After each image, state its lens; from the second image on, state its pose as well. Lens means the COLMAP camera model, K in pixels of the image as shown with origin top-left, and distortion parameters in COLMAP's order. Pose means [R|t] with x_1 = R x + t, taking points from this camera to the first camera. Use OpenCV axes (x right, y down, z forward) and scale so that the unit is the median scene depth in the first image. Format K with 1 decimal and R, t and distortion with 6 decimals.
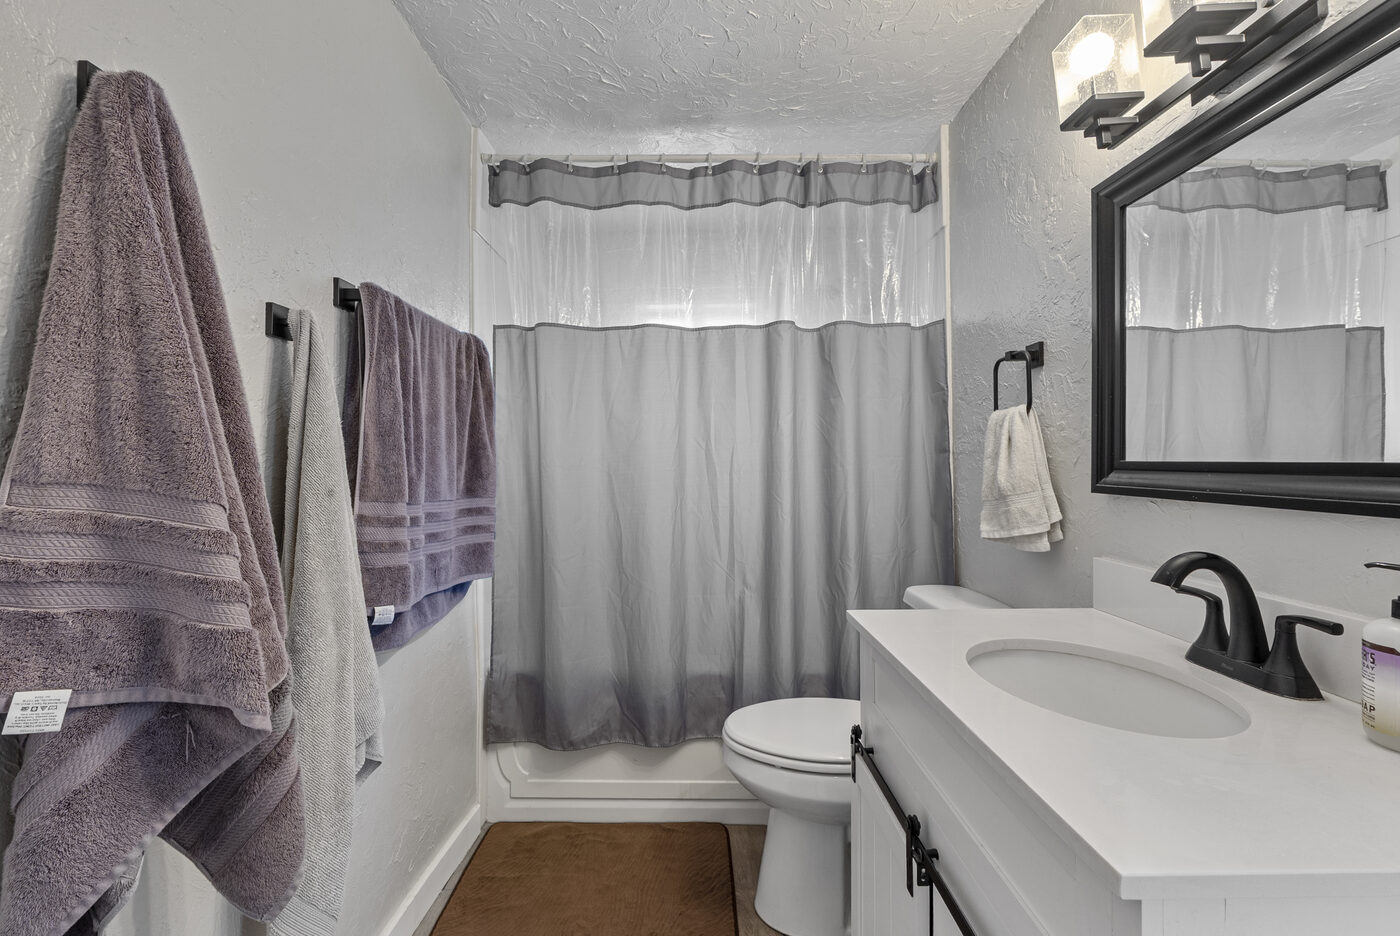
lens RADIAL K [[588.1, 0, 693.0], [0, 588.1, 464.6], [0, 0, 1]] dist [-0.004773, 0.000136]
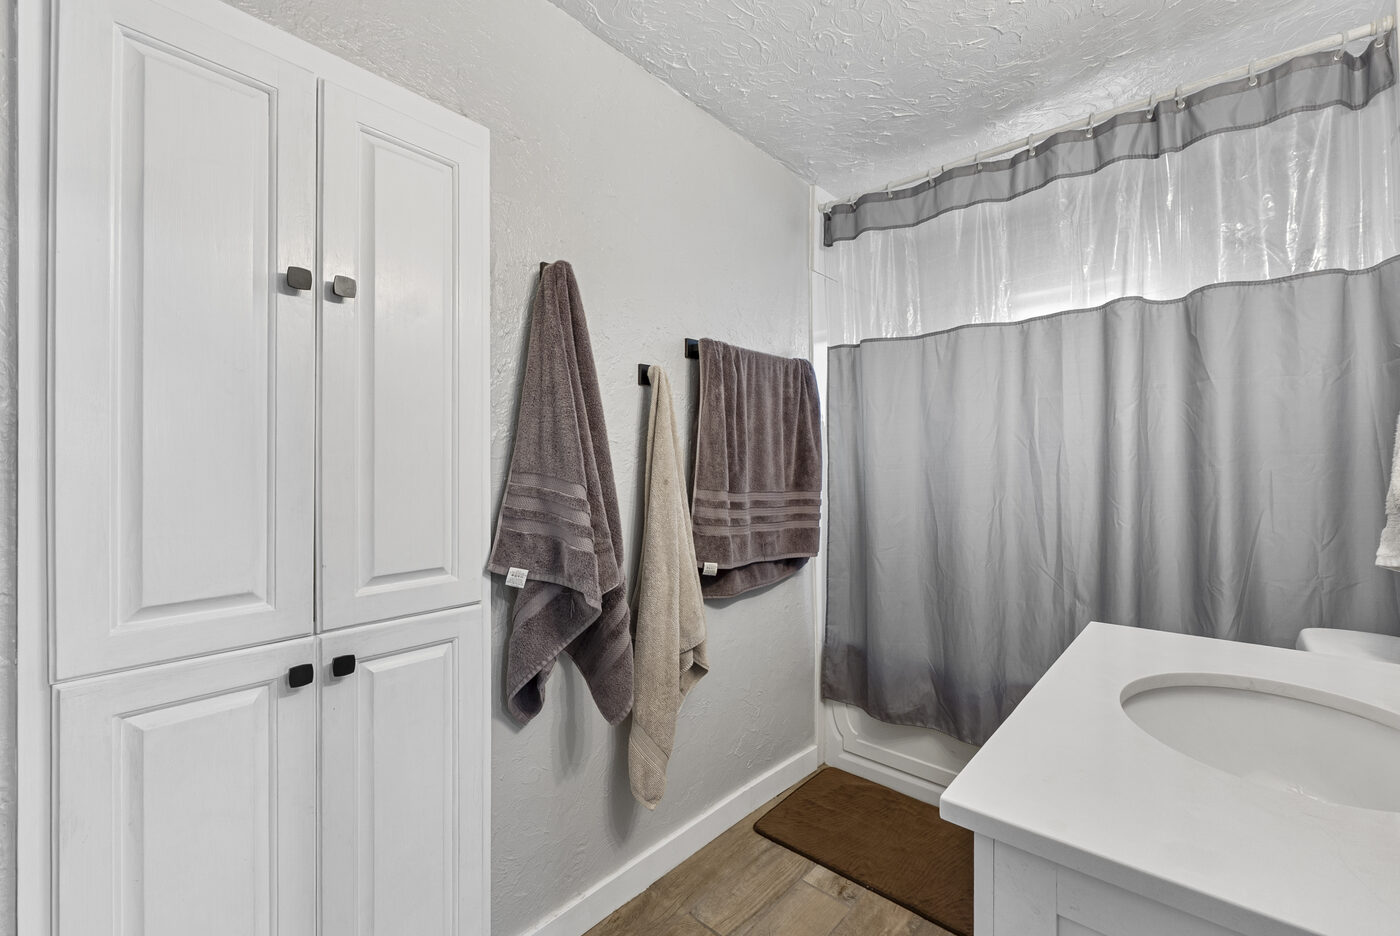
lens RADIAL K [[588.1, 0, 710.9], [0, 588.1, 469.1], [0, 0, 1]] dist [-0.004773, 0.000136]
pose [[0.754909, 0.003956, -0.655818, 0.263456], [0.000146, 0.999981, 0.006200, 0.002159], [0.655830, -0.004776, 0.754893, -0.053081]]
